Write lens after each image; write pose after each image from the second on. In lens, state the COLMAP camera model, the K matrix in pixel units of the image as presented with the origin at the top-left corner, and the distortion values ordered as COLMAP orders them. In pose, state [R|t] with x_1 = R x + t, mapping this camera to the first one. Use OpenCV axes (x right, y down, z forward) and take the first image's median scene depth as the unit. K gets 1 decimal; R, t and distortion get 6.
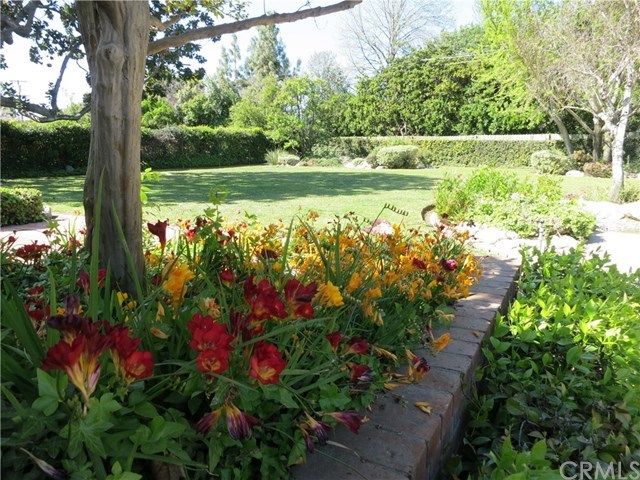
lens RADIAL K [[454.1, 0, 320.0], [0, 454.1, 240.0], [0, 0, 1]] dist [-0.043292, 0.001341]
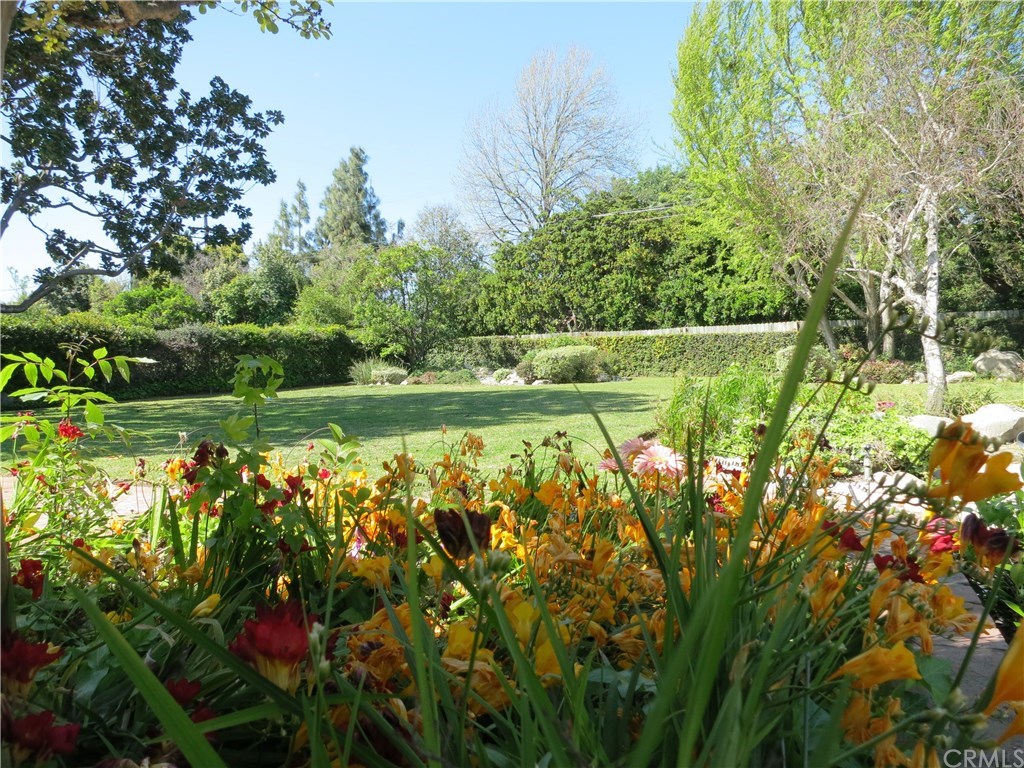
lens RADIAL K [[732.5, 0, 507.8], [0, 732.5, 382.7], [0, 0, 1]] dist [-0.041287, 0.002436]
pose [[0.994985, -0.031619, 0.094892, -0.003784], [0.046790, 0.985650, -0.162185, 0.000534], [-0.088402, 0.165812, 0.982187, 0.019190]]
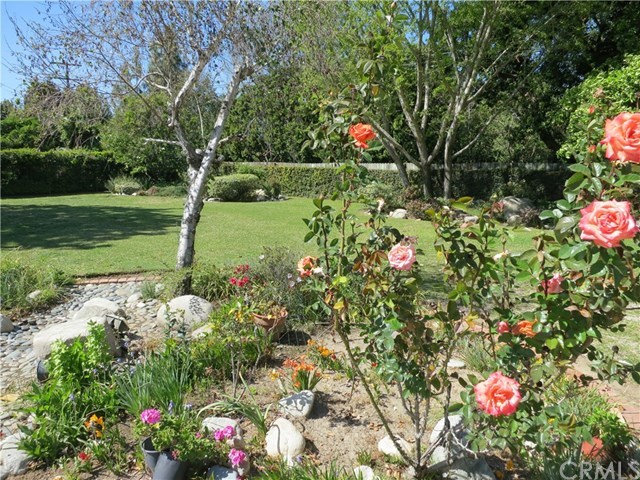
lens RADIAL K [[461.6, 0, 318.0], [0, 461.6, 241.9], [0, 0, 1]] dist [-0.044514, 0.009797]
pose [[0.998478, 0.008609, 0.054466, 0.246601], [-0.006409, 0.999162, -0.040423, -0.038541], [-0.054769, 0.040013, 0.997697, 0.100425]]
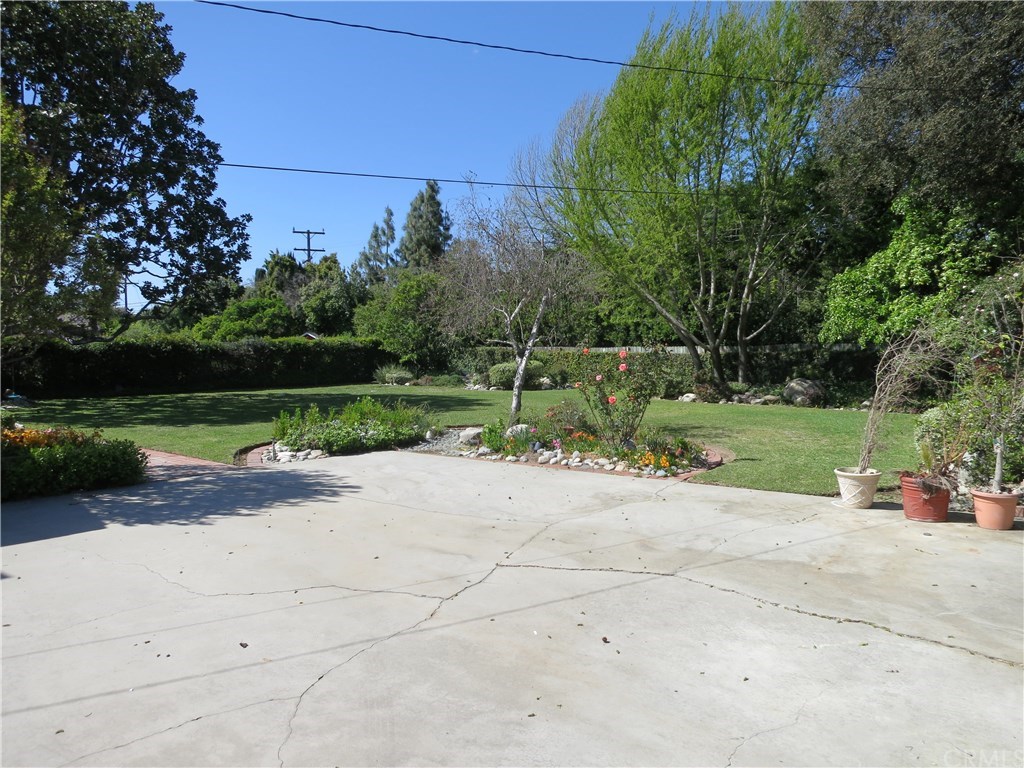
lens RADIAL K [[725.0, 0, 511.2], [0, 725.0, 366.2], [0, 0, 1]] dist [-0.065749, 0.001057]
pose [[0.994860, 0.000289, -0.101264, 0.251637], [-0.018146, 0.984319, -0.175464, 0.022665], [0.099625, 0.176400, 0.979264, -0.224703]]
